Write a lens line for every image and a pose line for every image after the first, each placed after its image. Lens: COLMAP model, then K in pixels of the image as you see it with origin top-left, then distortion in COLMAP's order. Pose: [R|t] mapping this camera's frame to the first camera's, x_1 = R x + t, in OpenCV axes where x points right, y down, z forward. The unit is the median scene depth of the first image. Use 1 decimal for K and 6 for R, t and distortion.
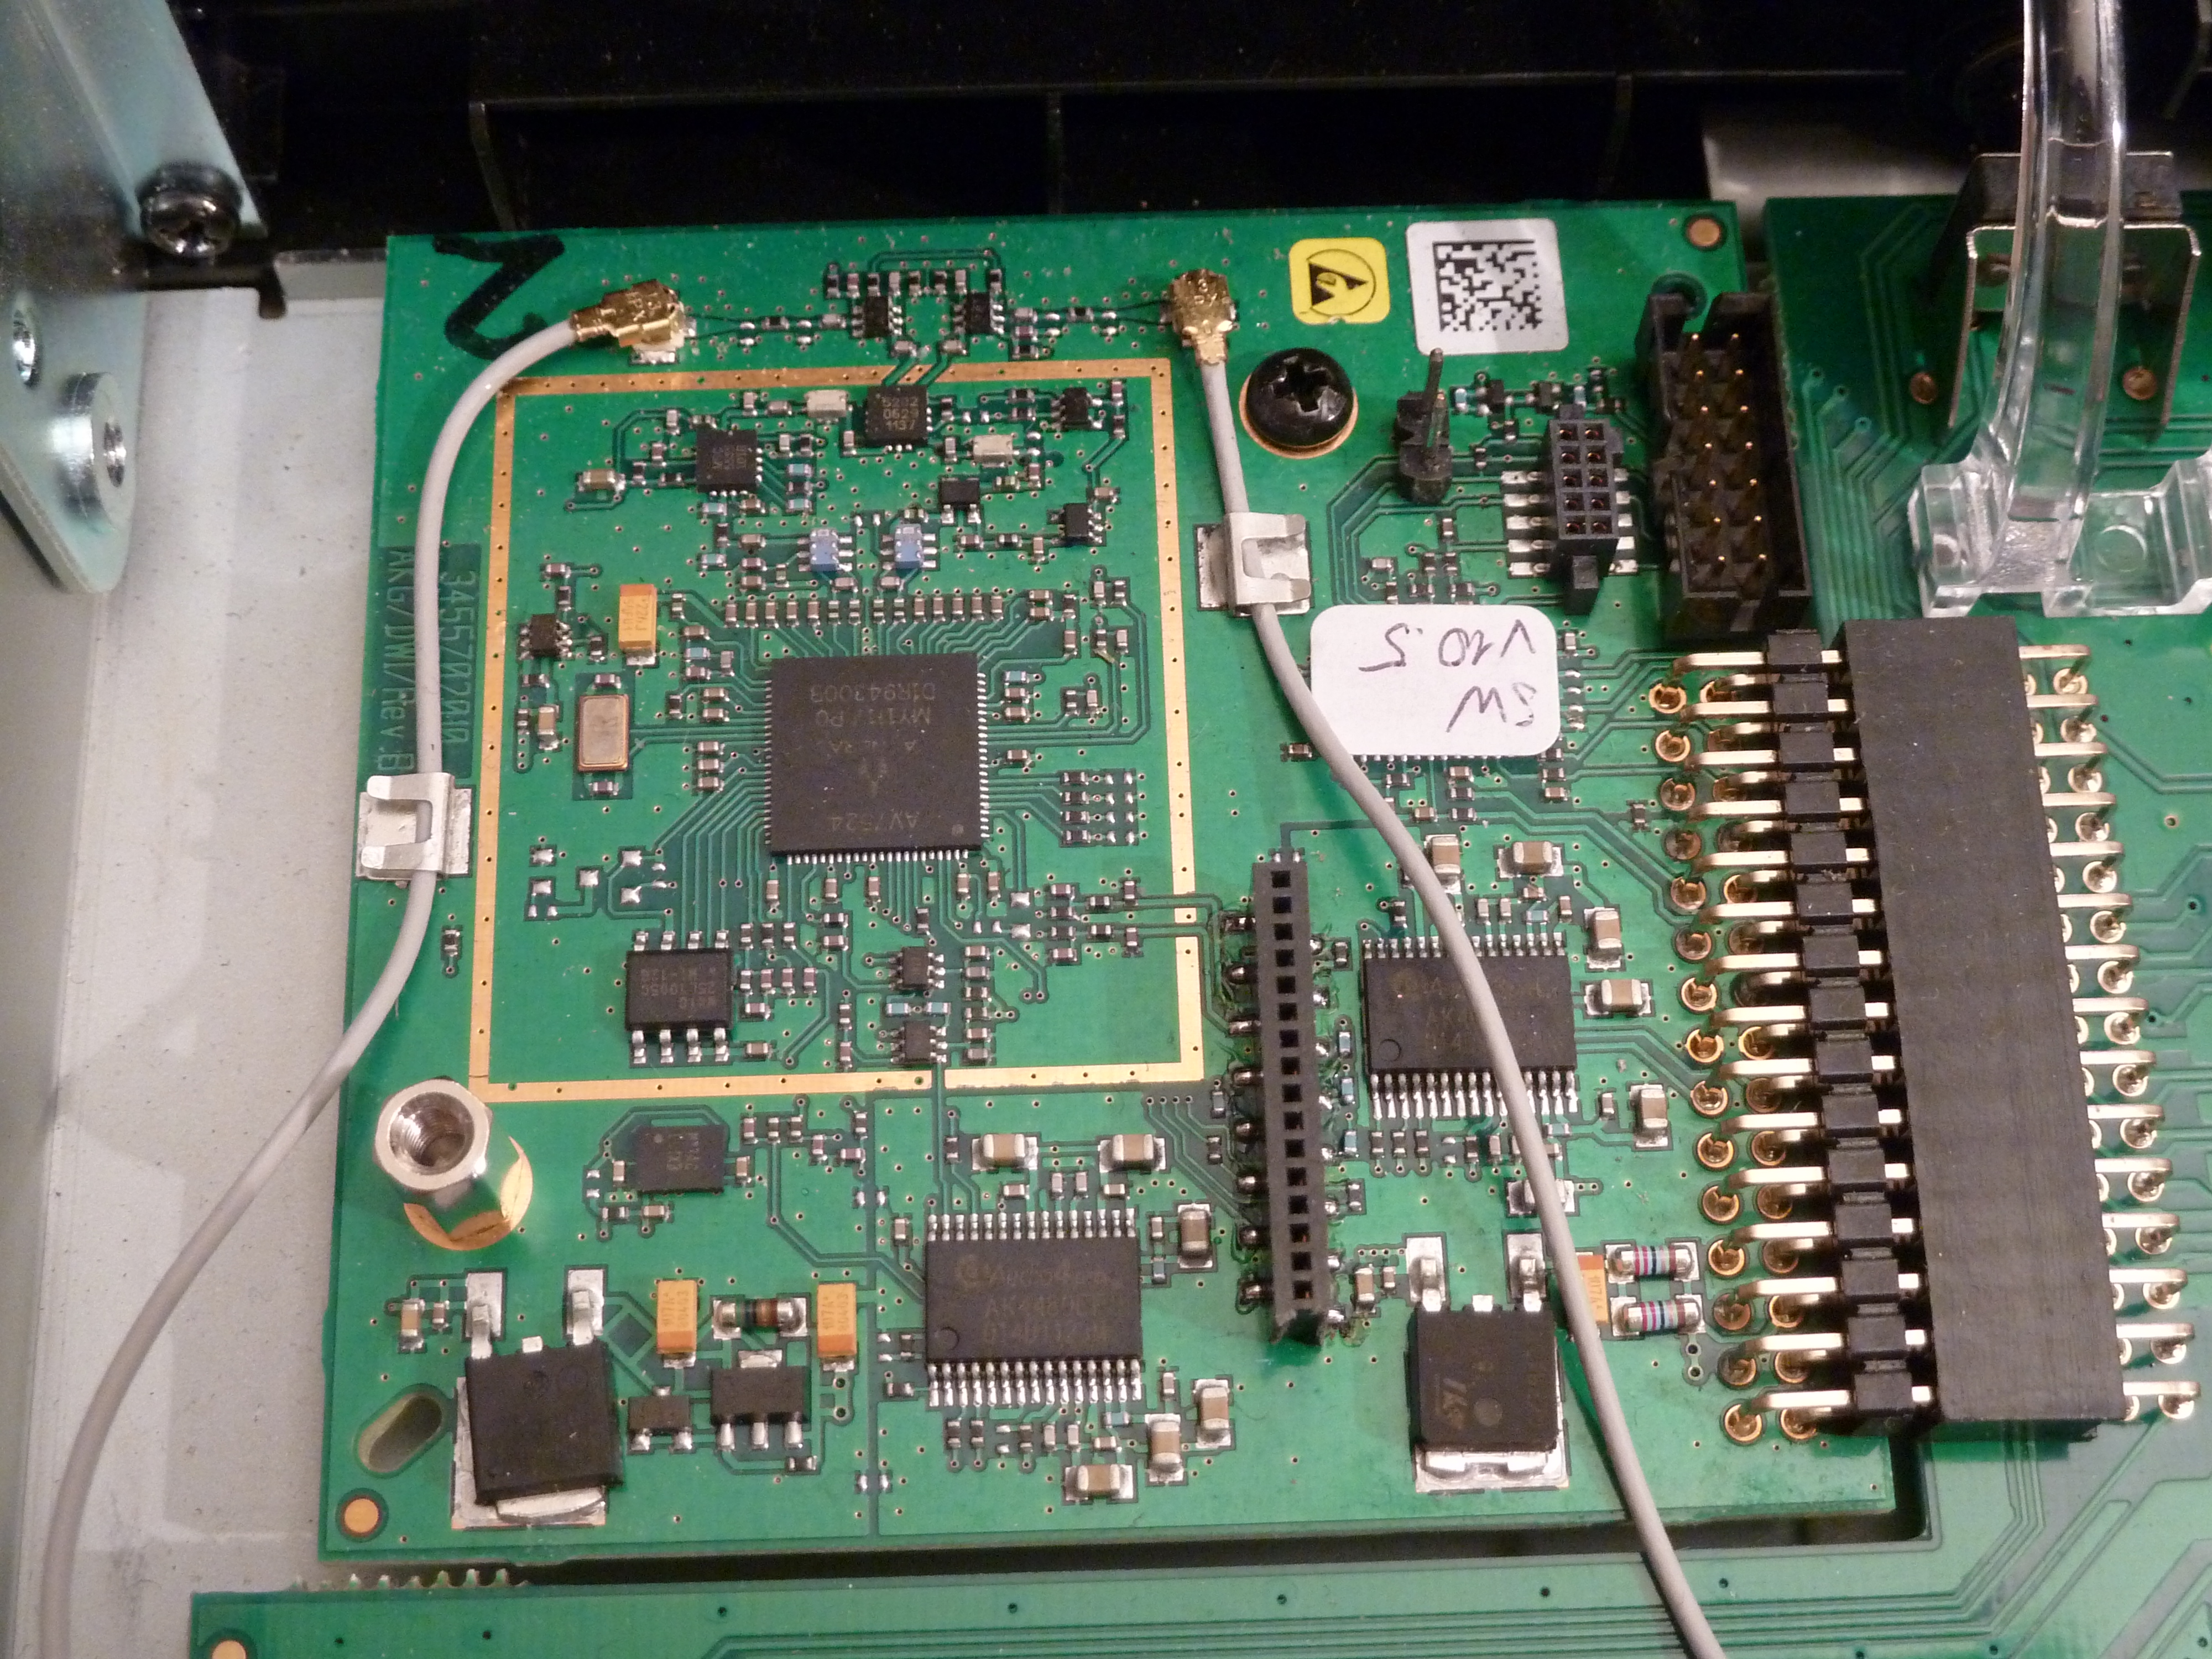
lens RADIAL K [[3153.4, 0, 1080.4], [0, 3153.4, 829.8], [0, 0, 1]] dist [-0.066401, -0.072674]
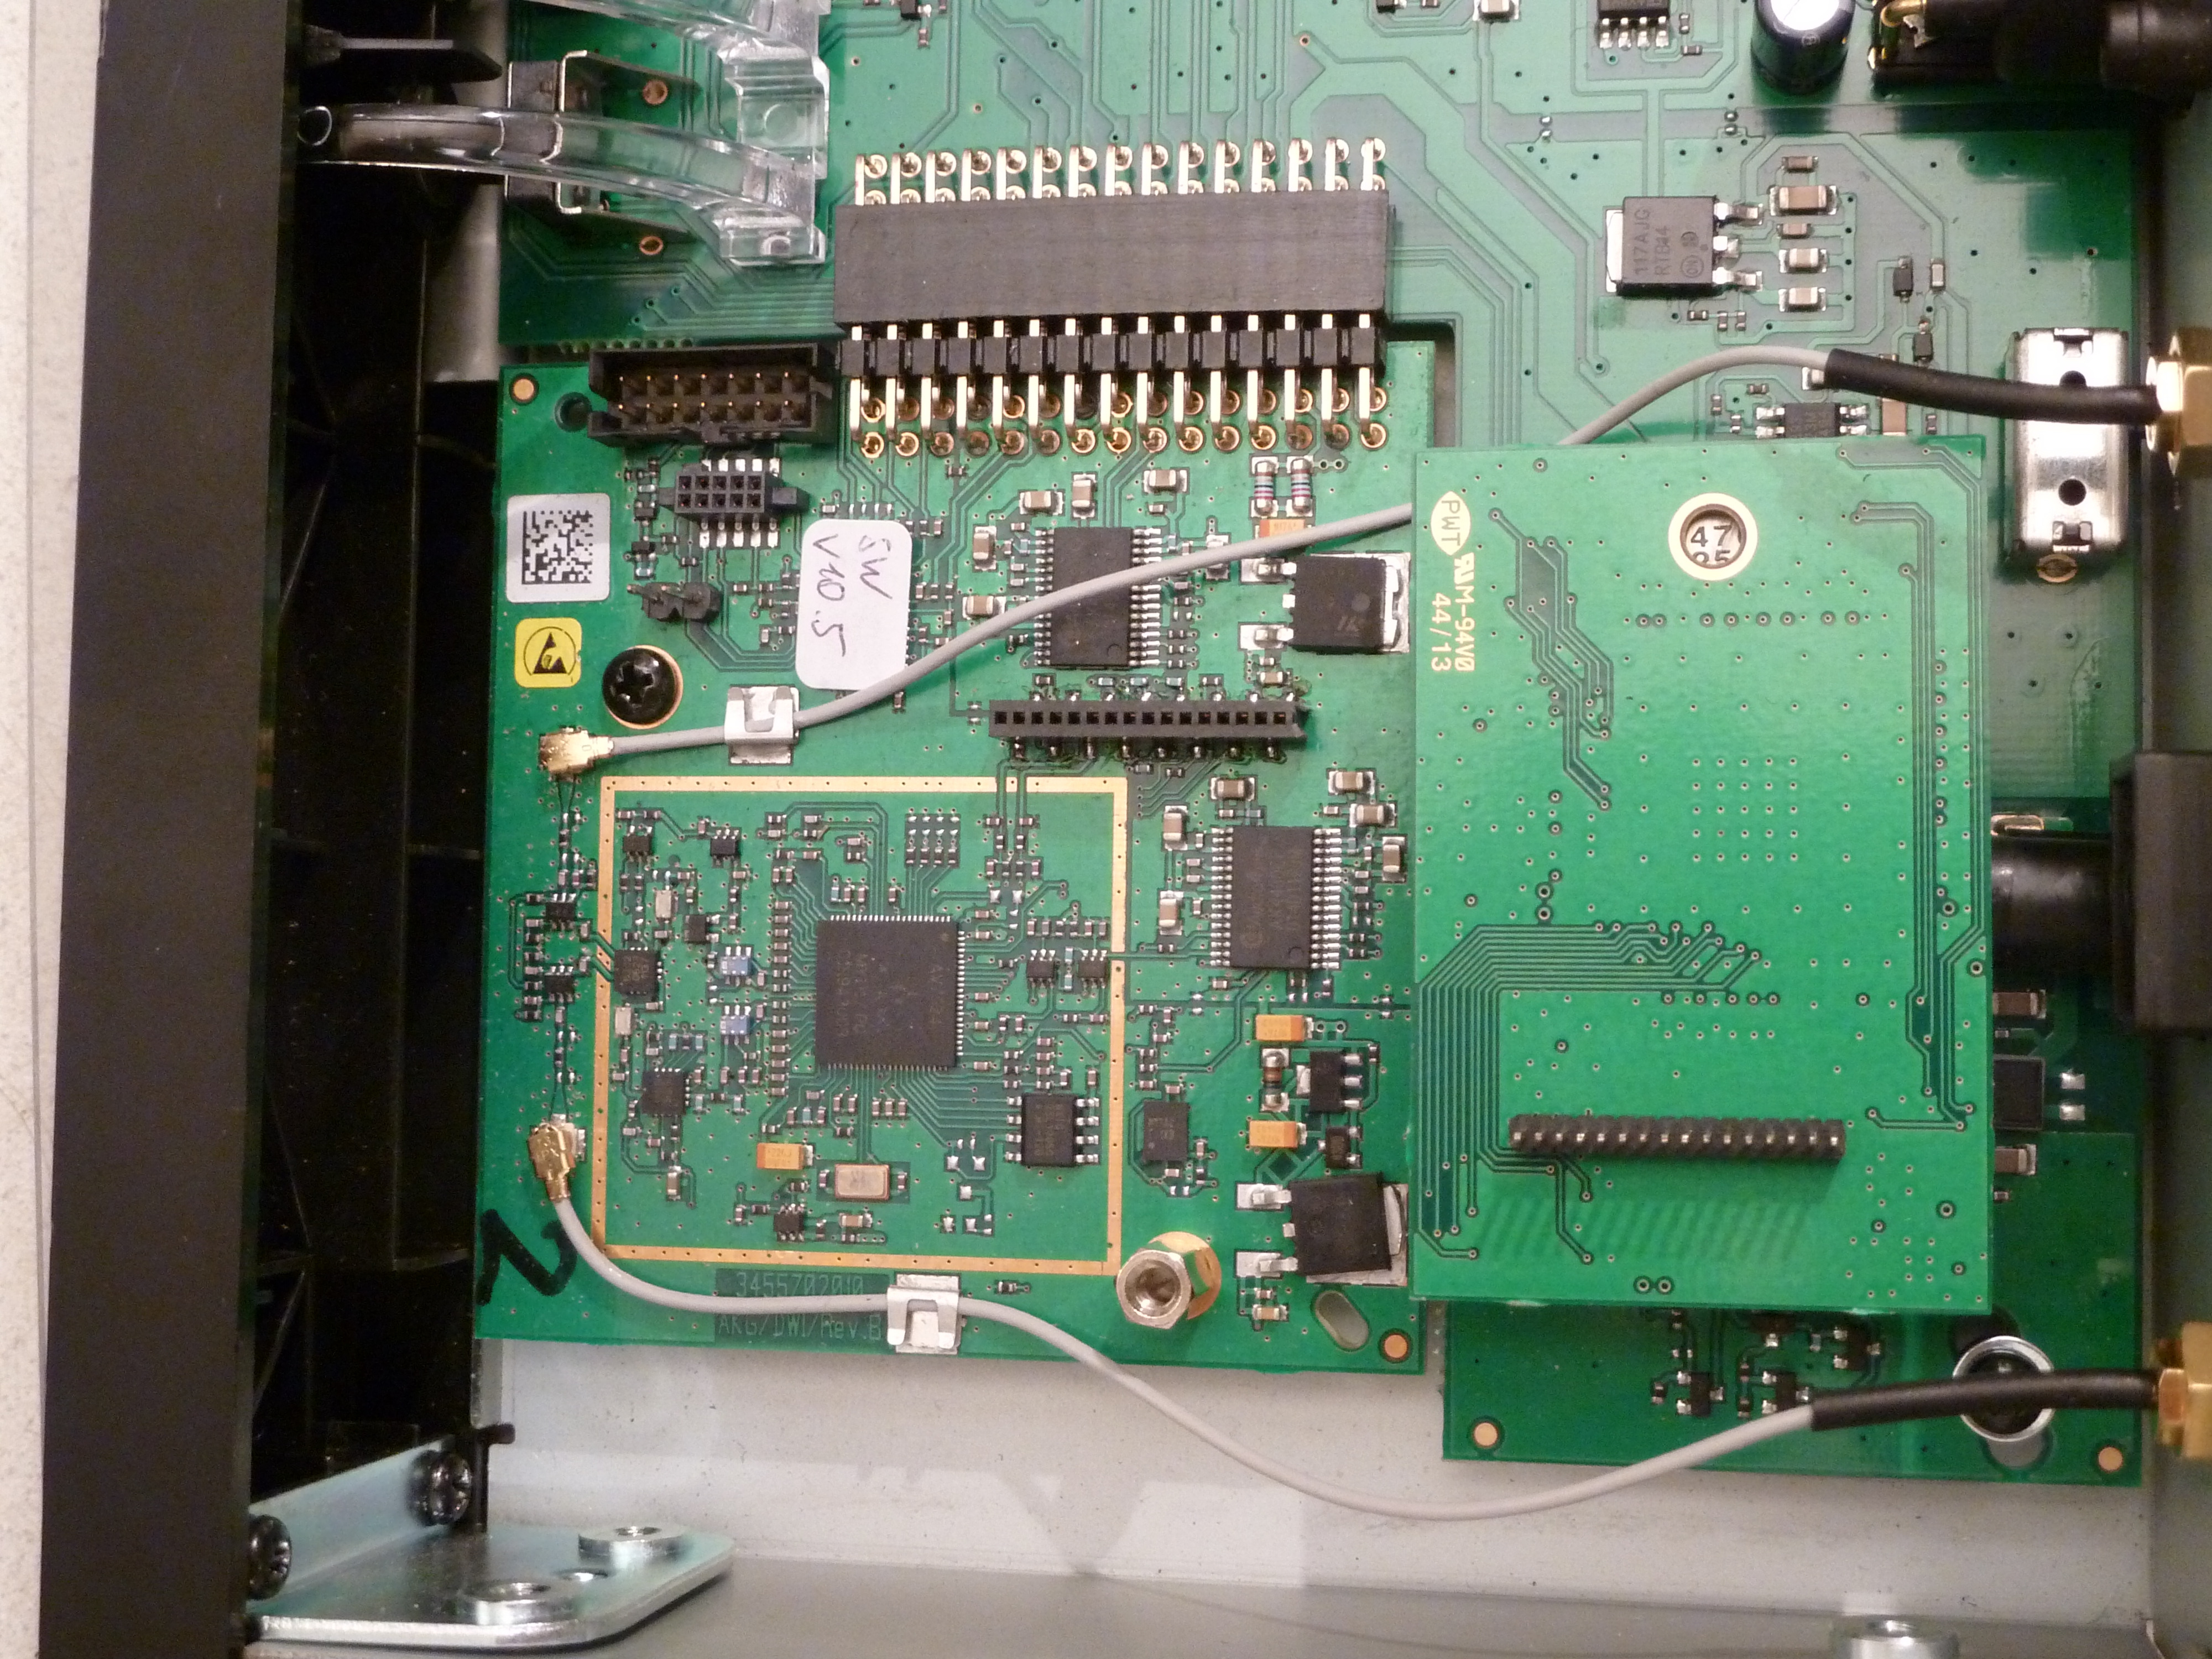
lens RADIAL K [[3153.4, 0, 1080.4], [0, 3153.4, 829.8], [0, 0, 1]] dist [-0.066401, -0.072674]
pose [[0.045608, -0.998169, 0.039730, -0.044629], [0.984683, 0.051621, 0.166537, -0.184981], [-0.168283, 0.031526, 0.985234, -0.451911]]
